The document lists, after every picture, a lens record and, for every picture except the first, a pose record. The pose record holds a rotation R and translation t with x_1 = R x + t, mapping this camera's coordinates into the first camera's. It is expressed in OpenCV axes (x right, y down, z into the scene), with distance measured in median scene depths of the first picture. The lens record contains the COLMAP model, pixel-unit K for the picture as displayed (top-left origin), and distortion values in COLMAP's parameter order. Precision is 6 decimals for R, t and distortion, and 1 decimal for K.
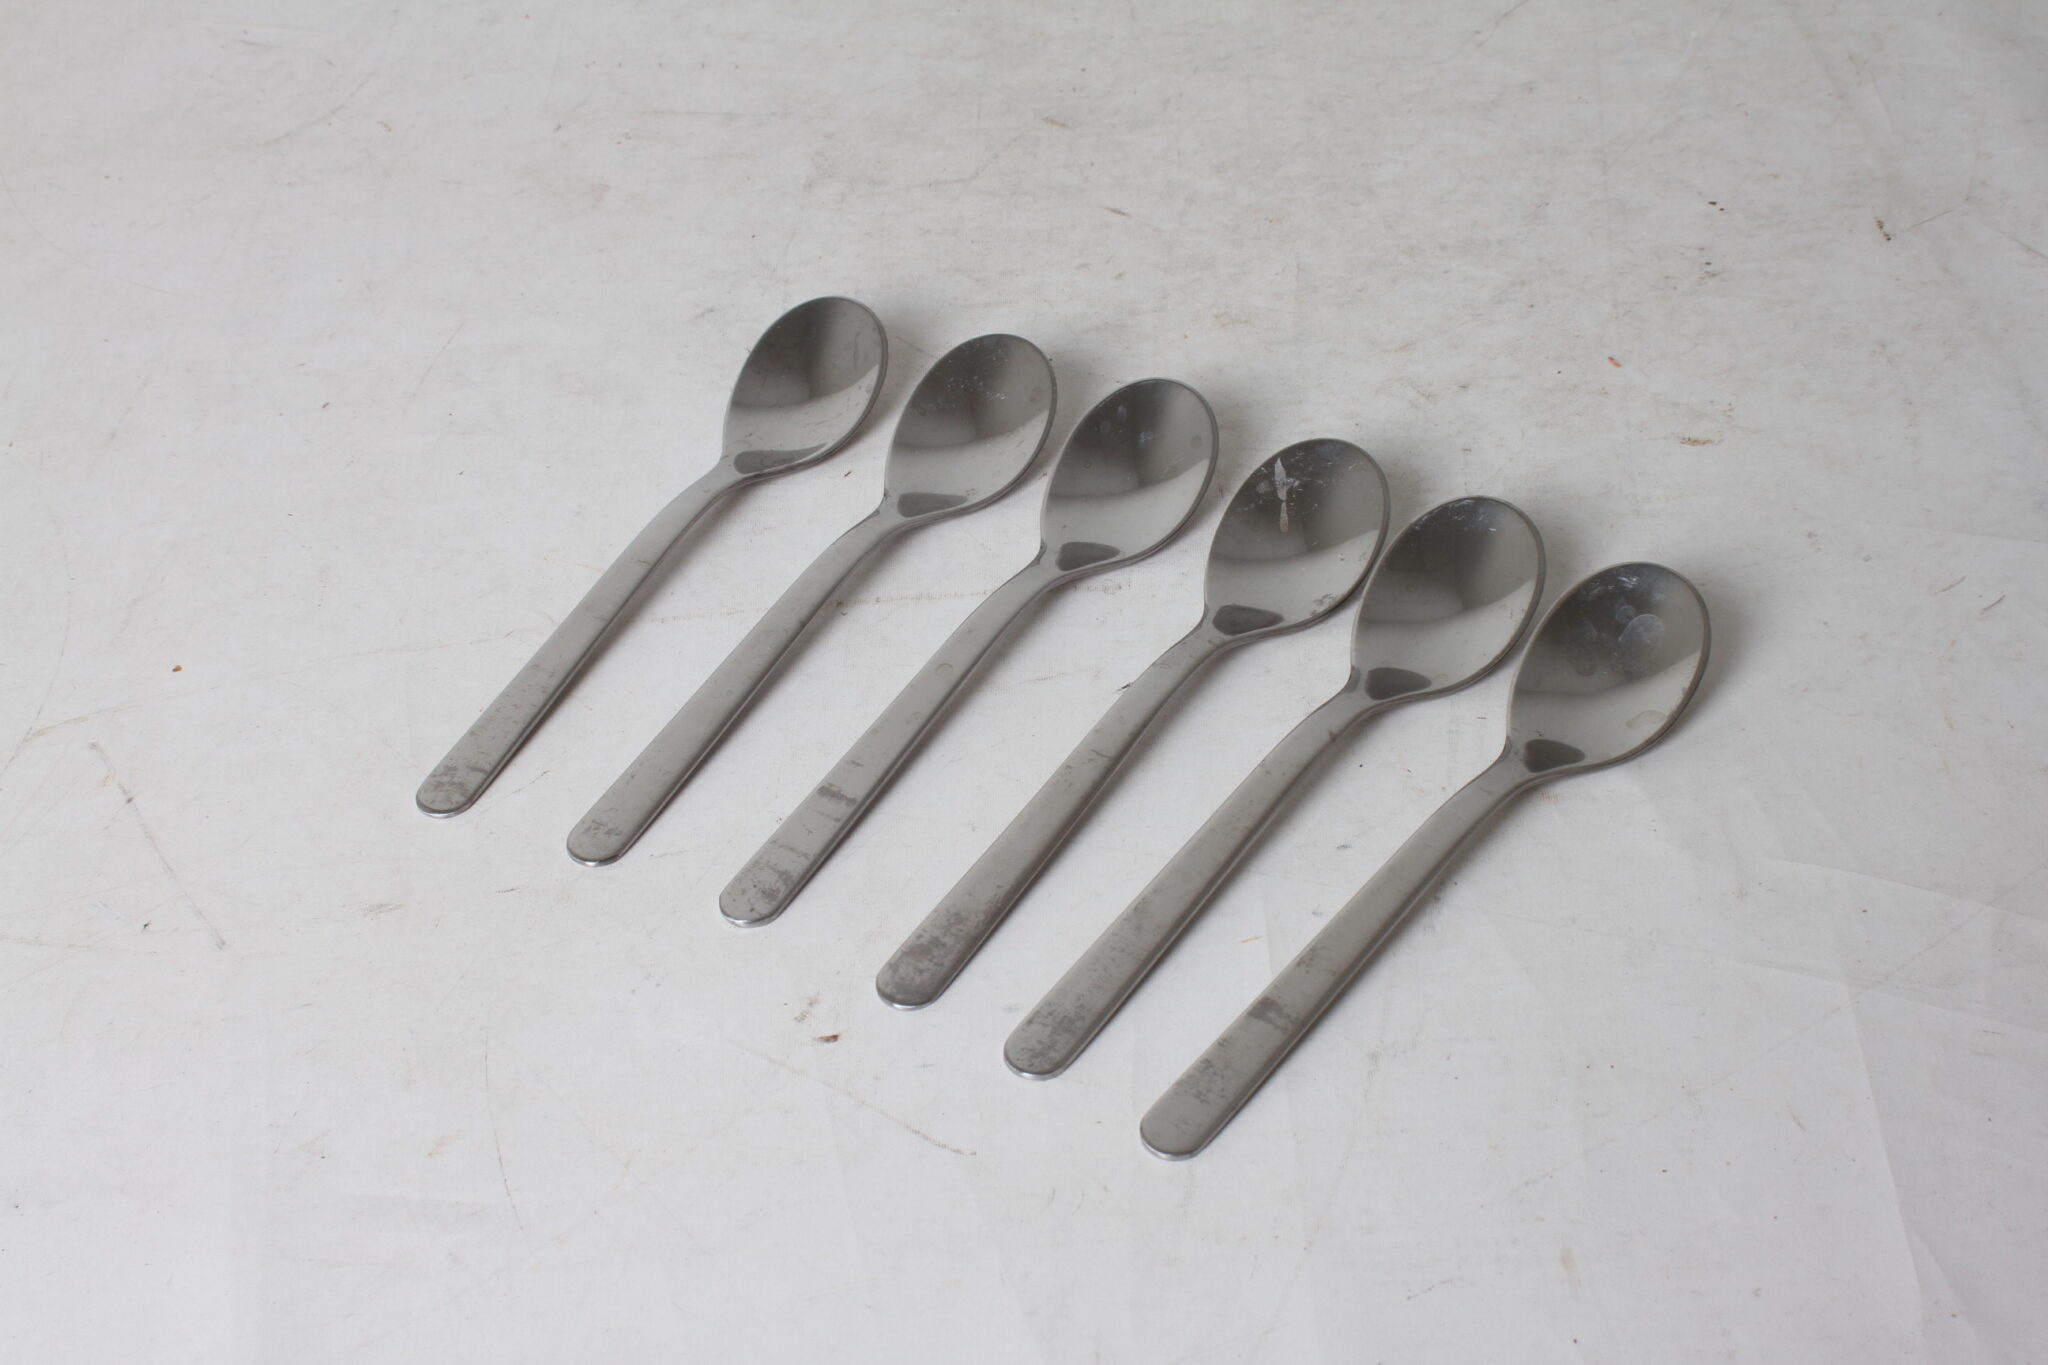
lens RADIAL K [[2762.3, 0, 1019.1], [0, 2762.3, 700.9], [0, 0, 1]] dist [-0.121742, 0.000000]
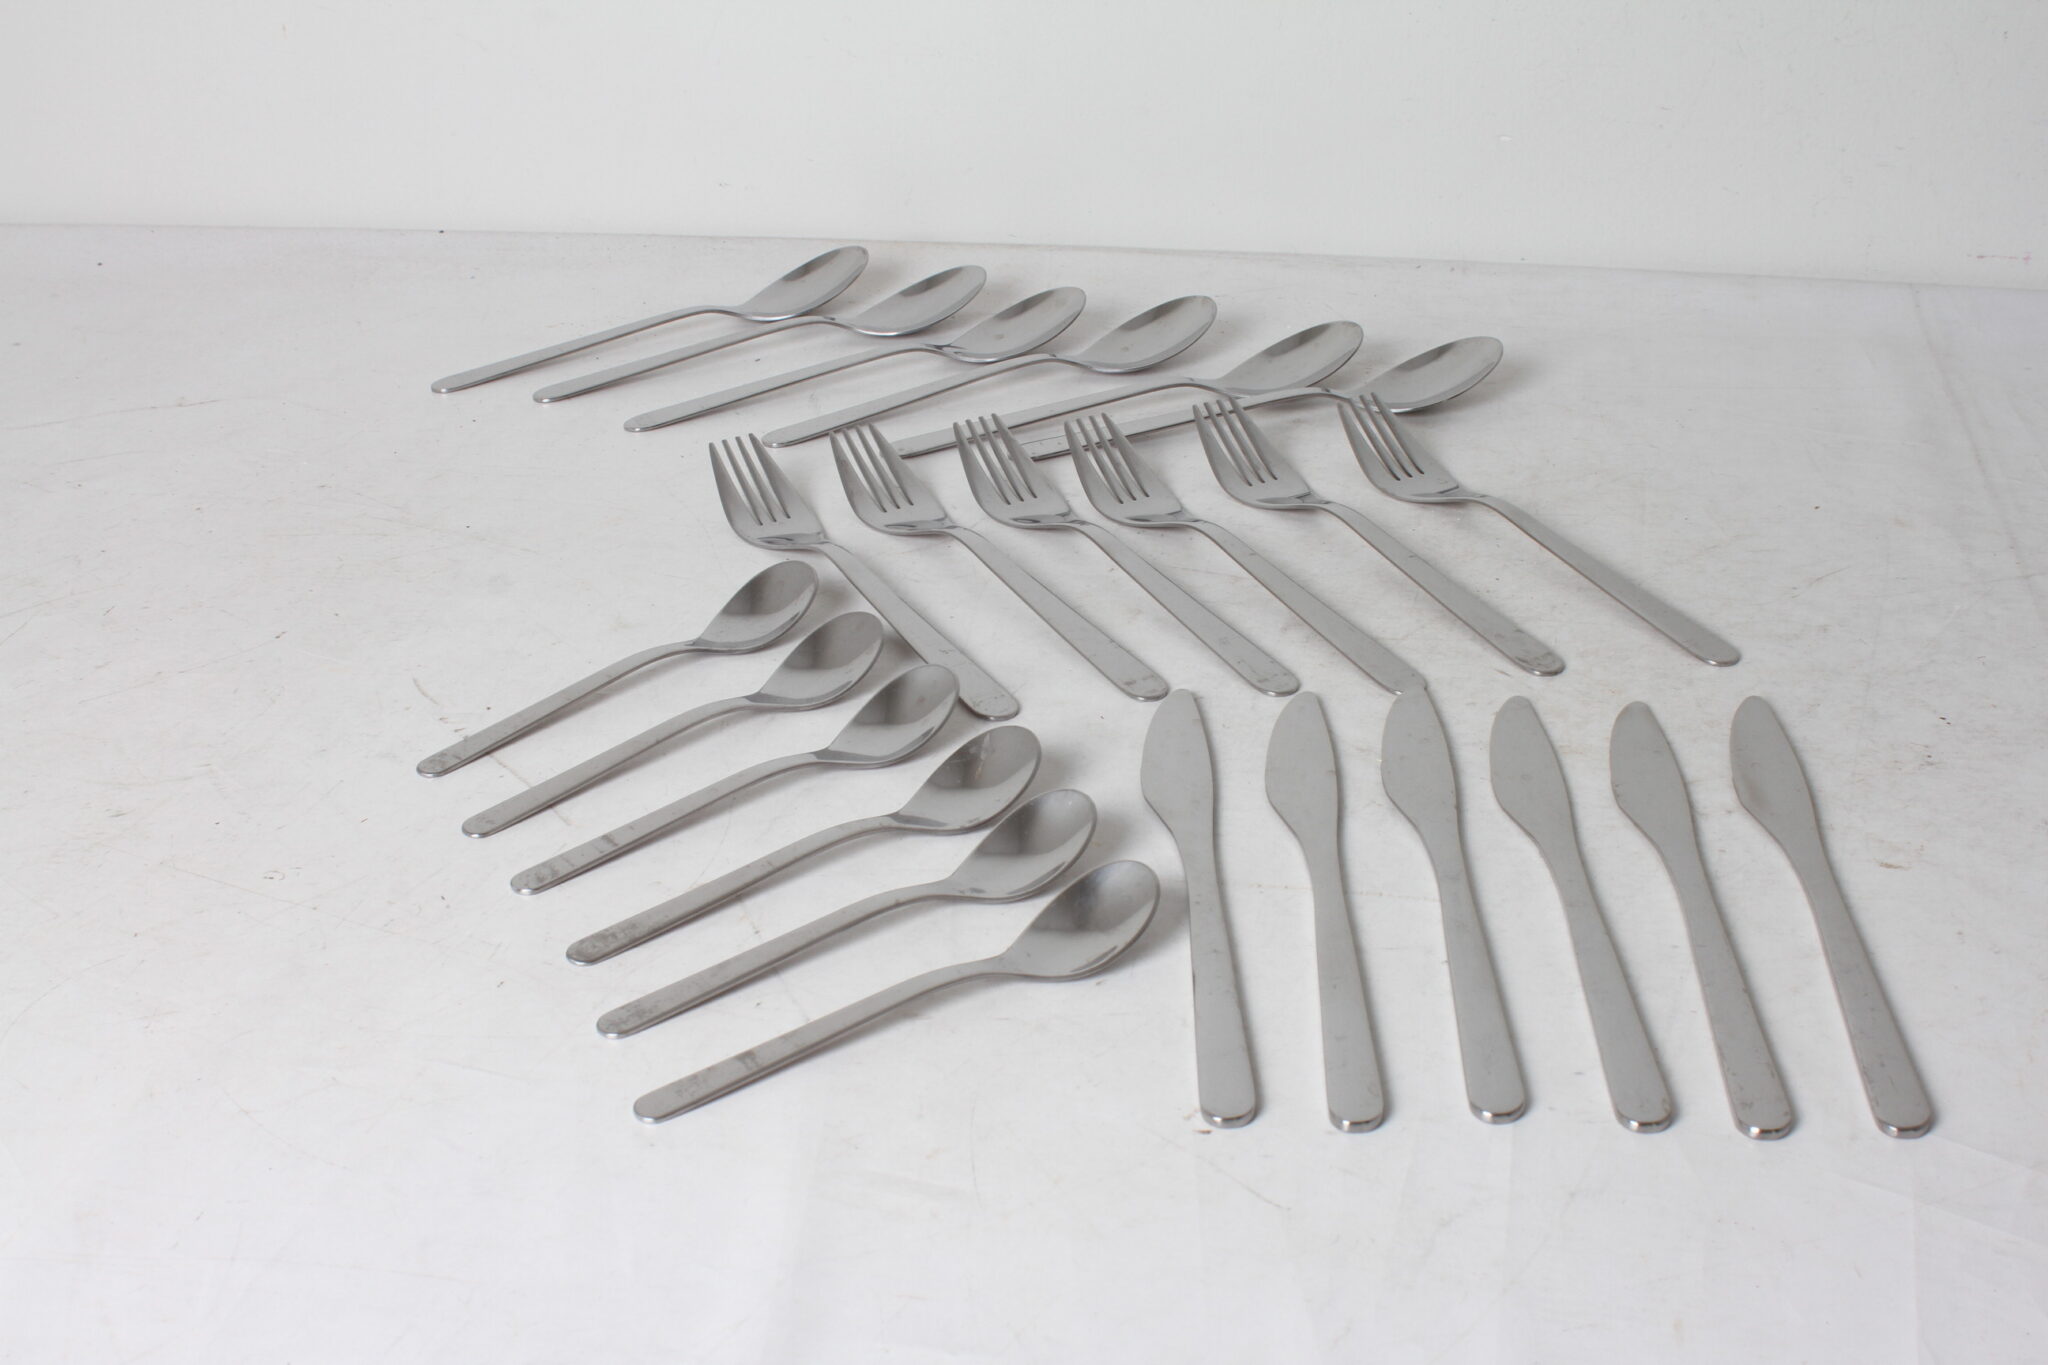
lens RADIAL K [[2588.8, 0, 1031.8], [0, 2588.8, 682.2], [0, 0, 1]] dist [-0.136345, 0.000000]
pose [[0.974162, 0.130264, -0.184500, 0.047736], [-0.168259, 0.963521, -0.208124, 0.144415], [0.150659, 0.233790, 0.960544, -0.292102]]
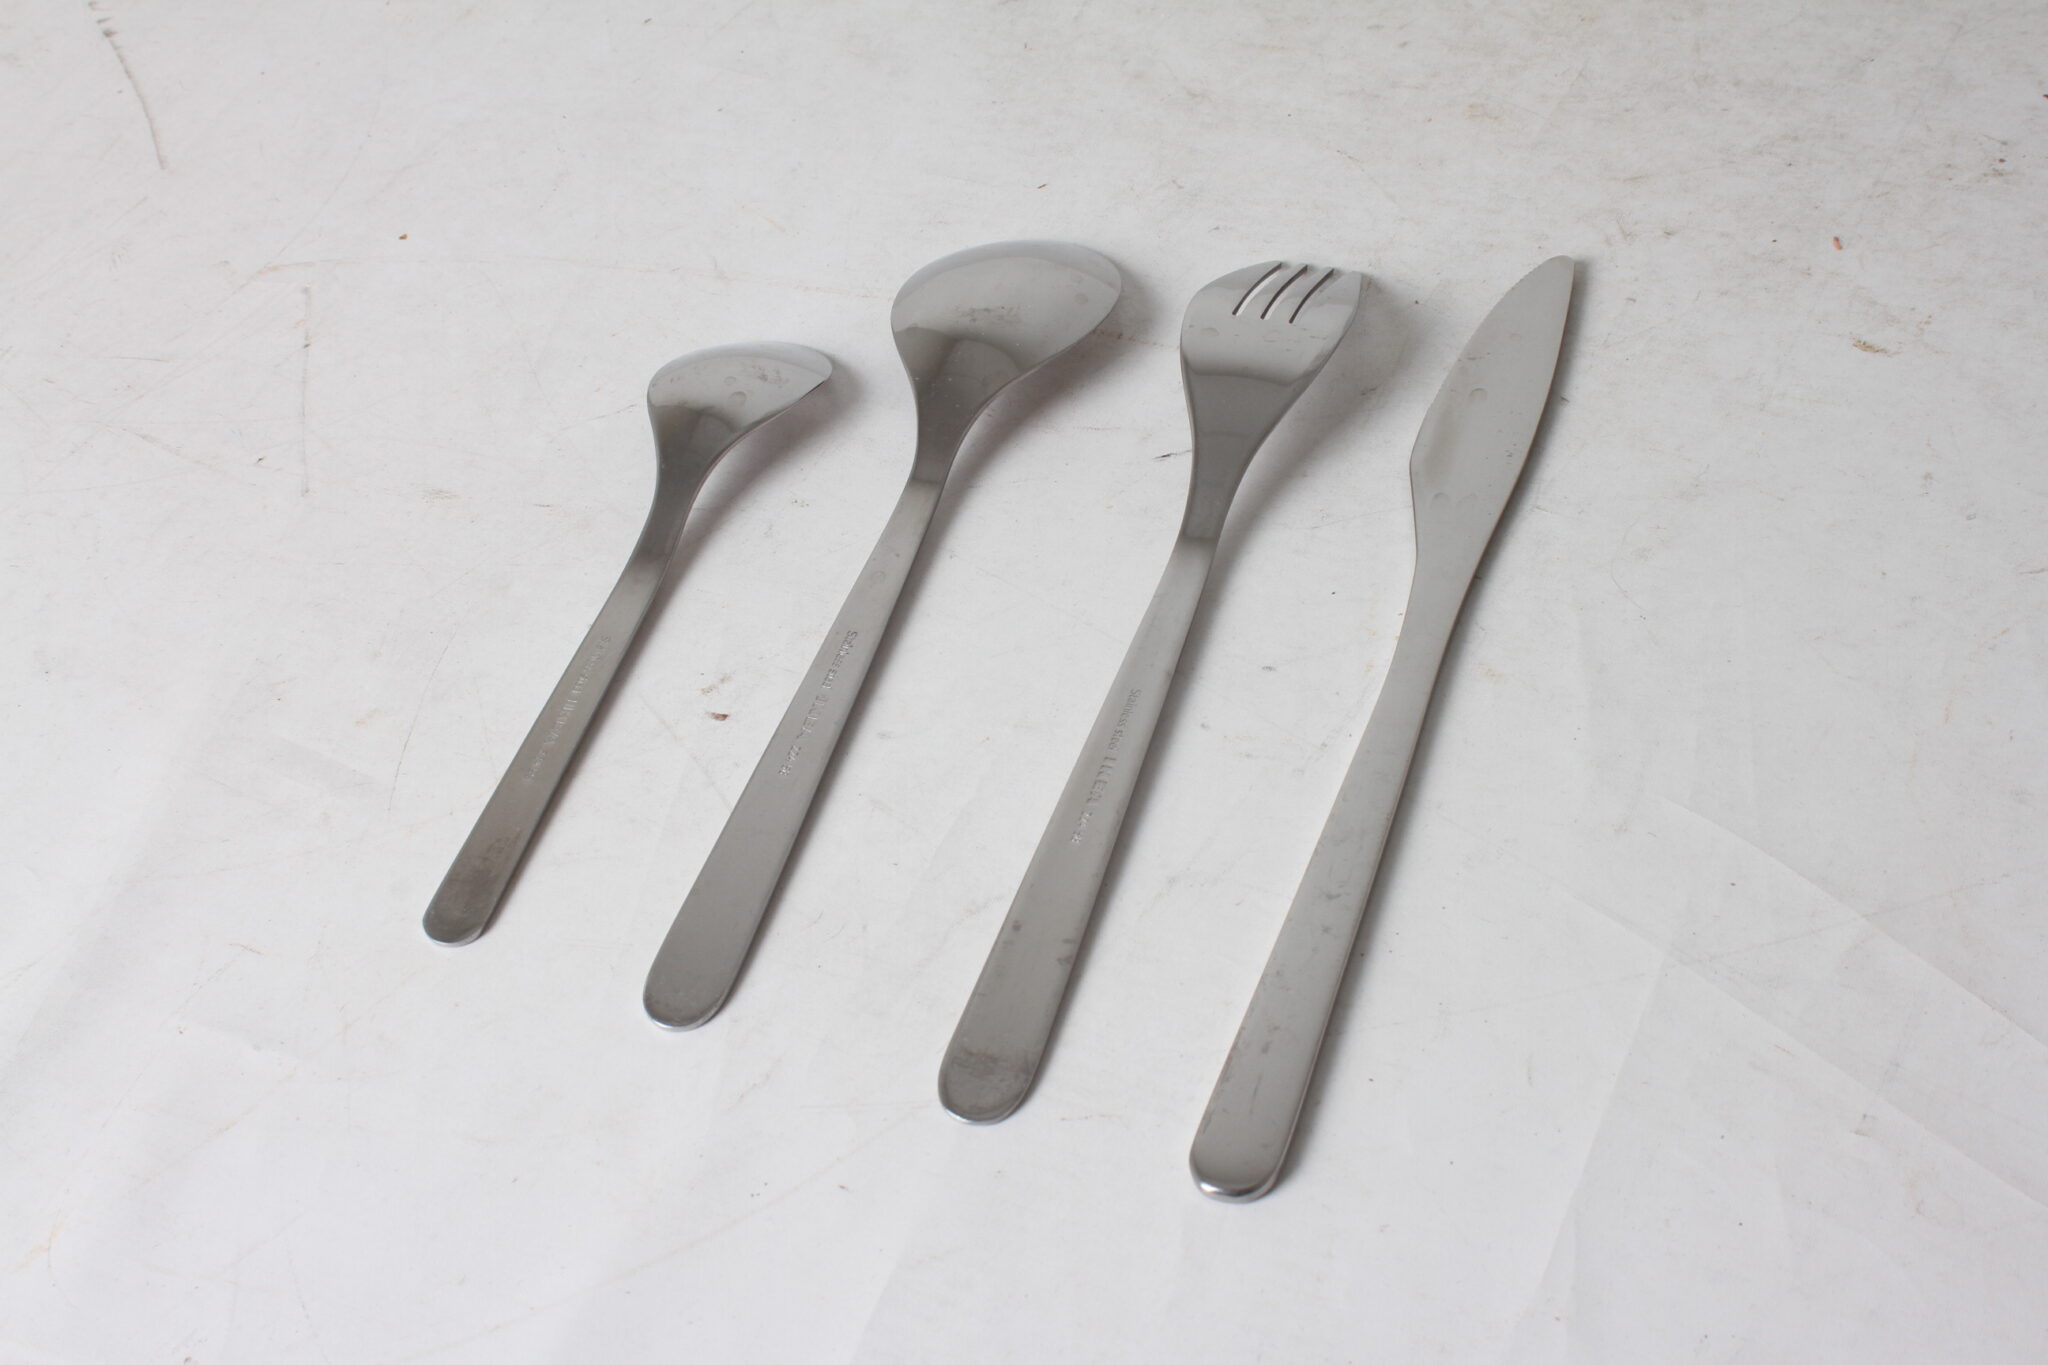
lens RADIAL K [[2588.8, 0, 1027.7], [0, 2588.8, 666.1], [0, 0, 1]] dist [-0.136345, 0.000000]
pose [[0.921735, 0.263379, -0.284669, 0.240874], [-0.220408, 0.959713, 0.174273, -0.073008], [0.319100, -0.097890, 0.942652, 0.070703]]
